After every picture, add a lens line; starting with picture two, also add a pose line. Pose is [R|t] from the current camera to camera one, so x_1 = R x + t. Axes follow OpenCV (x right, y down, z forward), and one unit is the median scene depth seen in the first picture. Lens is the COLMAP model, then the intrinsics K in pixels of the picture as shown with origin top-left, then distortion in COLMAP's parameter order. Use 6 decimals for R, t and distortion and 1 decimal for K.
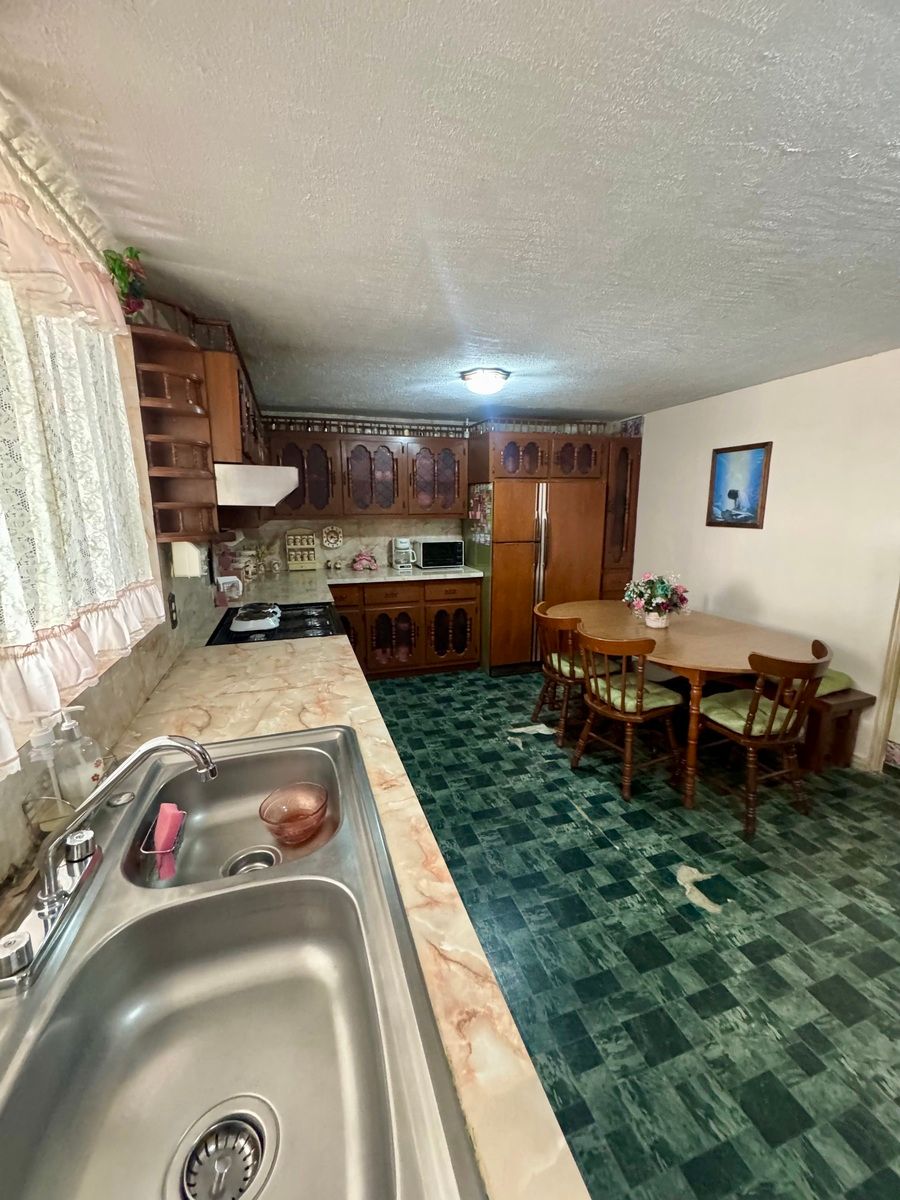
lens RADIAL K [[477.2, 0, 451.3], [0, 477.2, 601.0], [0, 0, 1]] dist [0.000376, -0.000879]
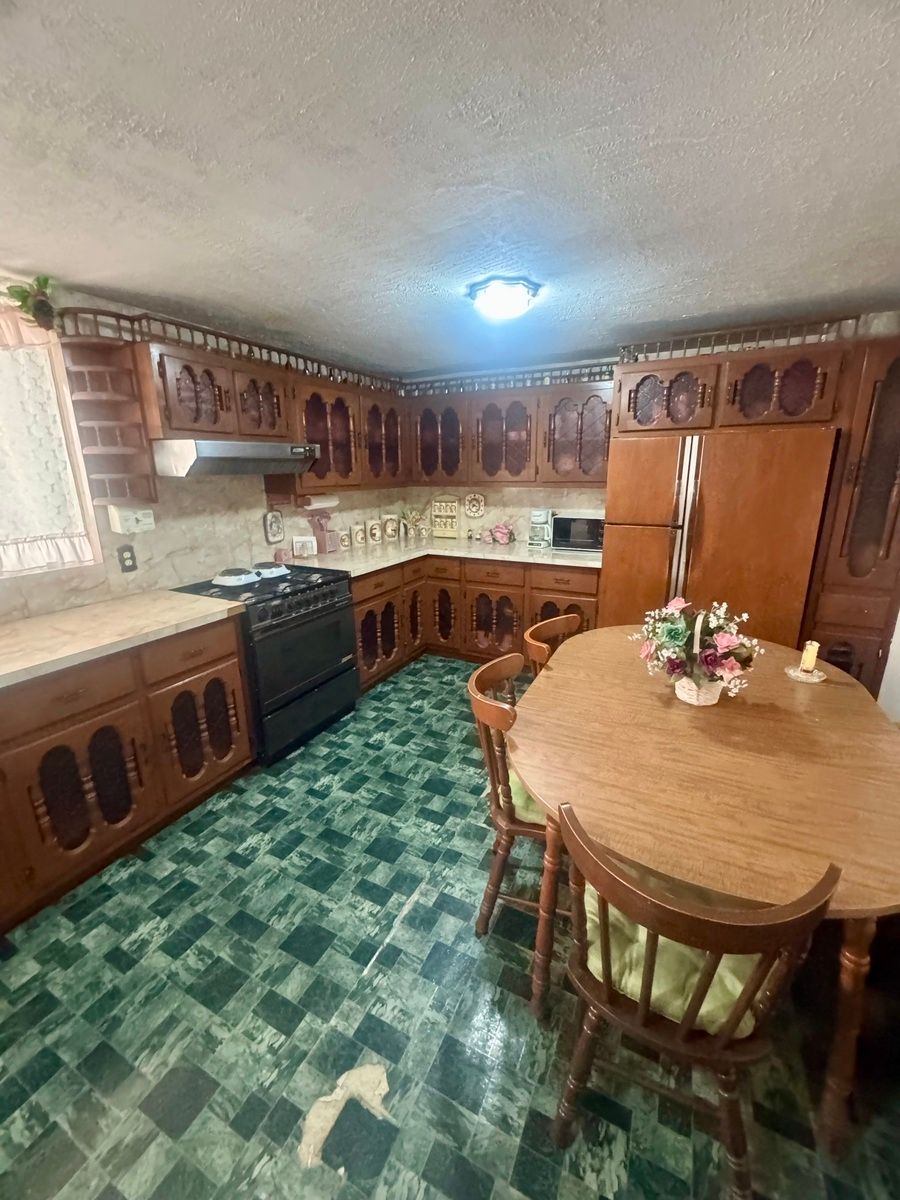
lens RADIAL K [[477.2, 0, 452.2], [0, 477.2, 599.3], [0, 0, 1]] dist [0.000376, -0.000879]
pose [[0.710305, 0.179912, -0.680513, 0.622956], [-0.130946, 0.983682, 0.123384, -0.095804], [0.691607, 0.001471, 0.722273, 0.442632]]
